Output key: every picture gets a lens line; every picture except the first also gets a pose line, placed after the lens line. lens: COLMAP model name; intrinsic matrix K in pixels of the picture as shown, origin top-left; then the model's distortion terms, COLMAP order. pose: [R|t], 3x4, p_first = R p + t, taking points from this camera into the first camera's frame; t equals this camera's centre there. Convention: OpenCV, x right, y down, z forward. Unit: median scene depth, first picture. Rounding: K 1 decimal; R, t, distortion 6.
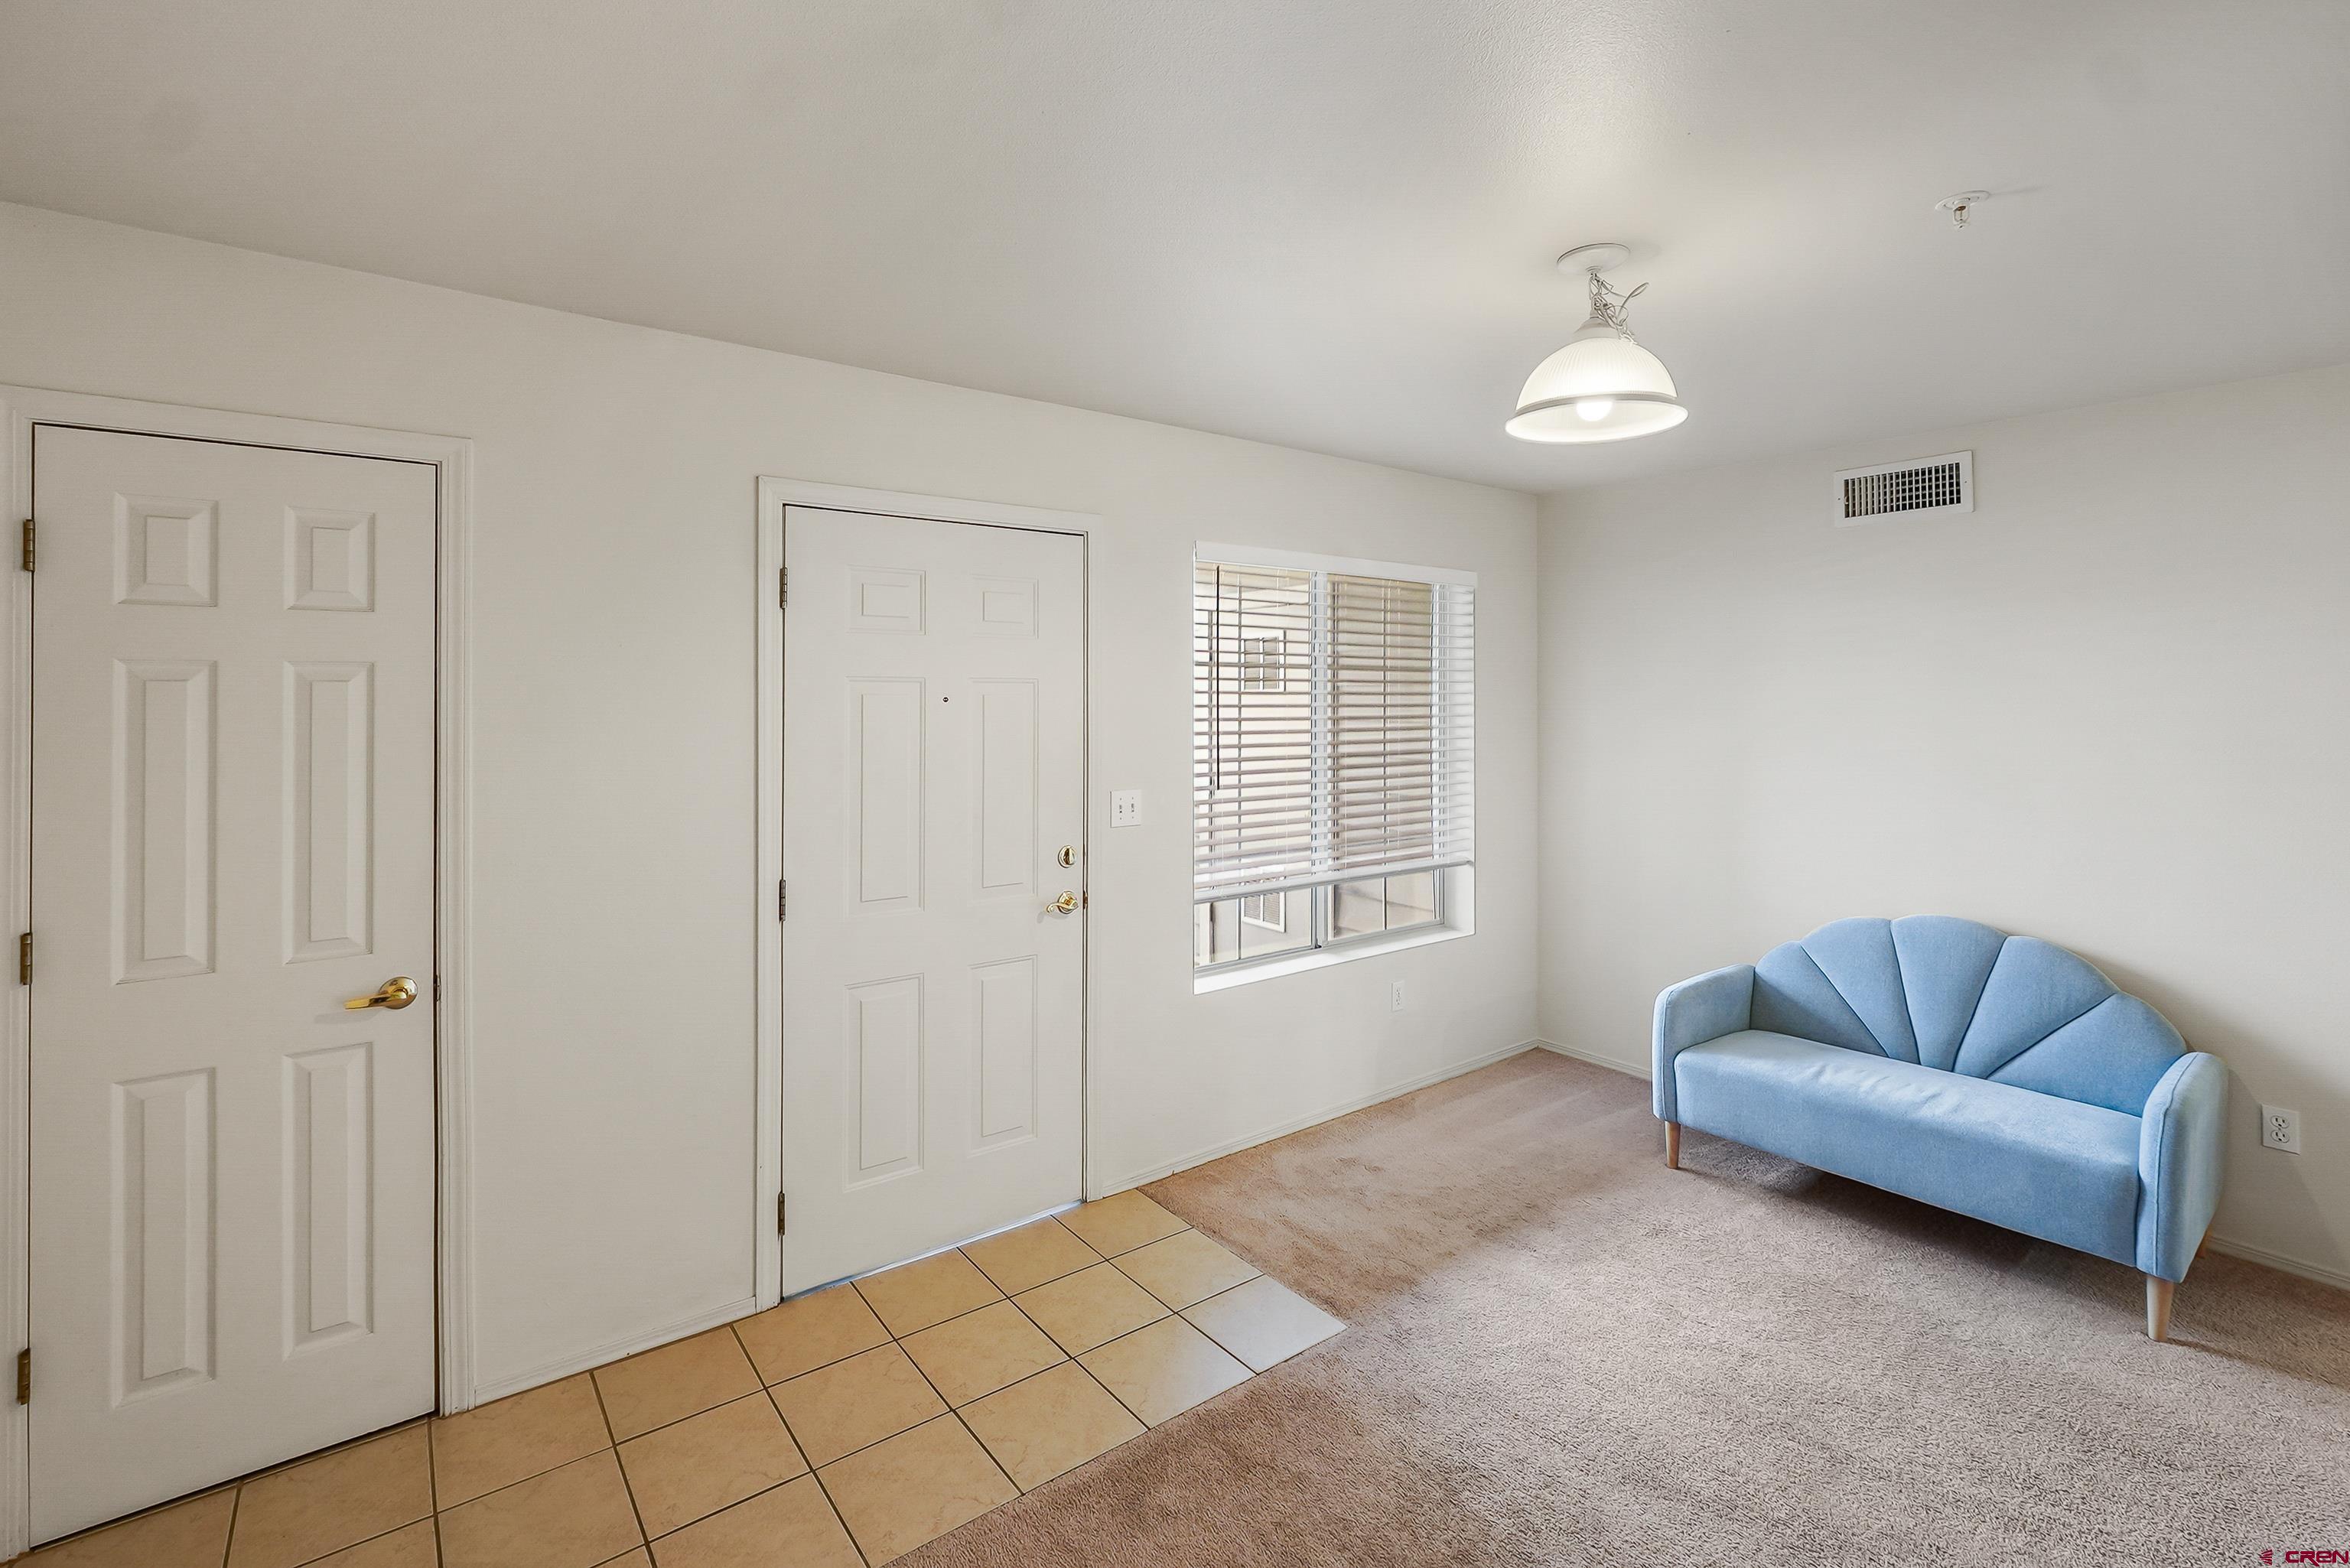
lens RADIAL K [[1049.2, 0, 1145.7], [0, 1049.2, 690.4], [0, 0, 1]] dist [-0.030353, 0.006863]
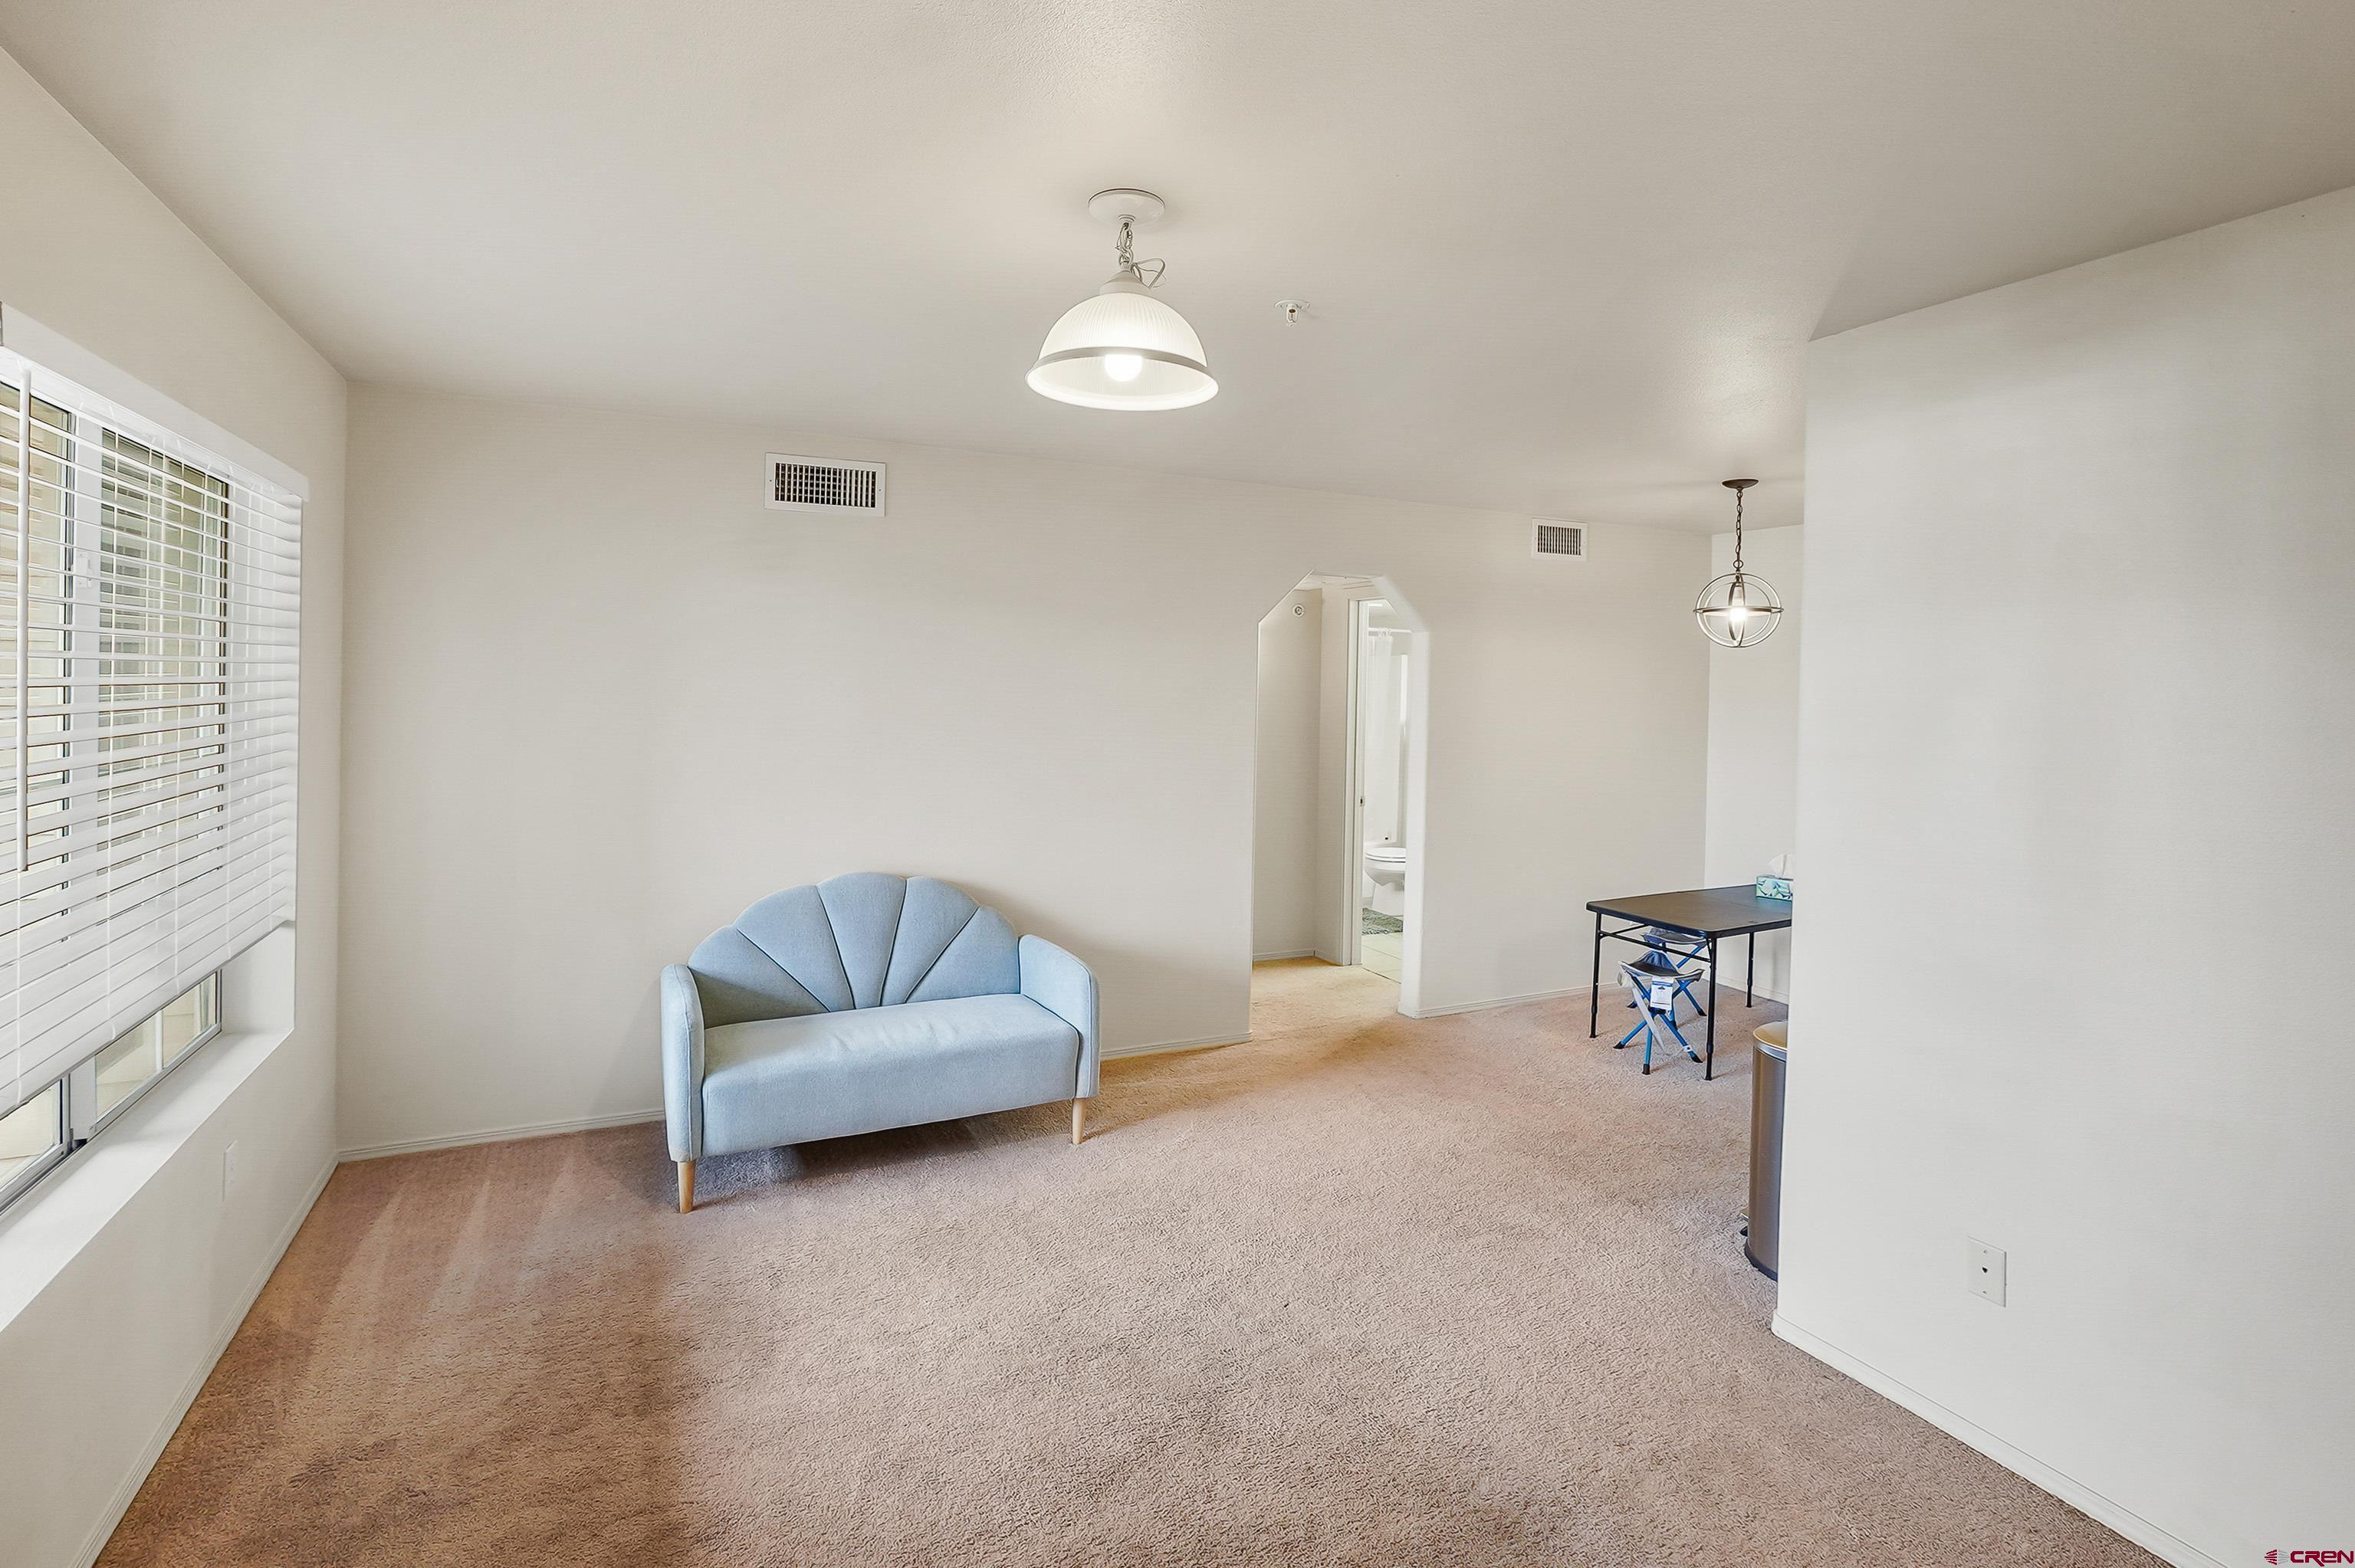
lens RADIAL K [[1051.4, 0, 1148.2], [0, 1051.4, 690.2], [0, 0, 1]] dist [-0.030353, 0.006863]
pose [[0.199155, -0.007772, 0.979937, -0.291360], [-0.022772, 0.999662, 0.012556, -0.001083], [-0.979703, -0.024815, 0.198910, 0.482169]]
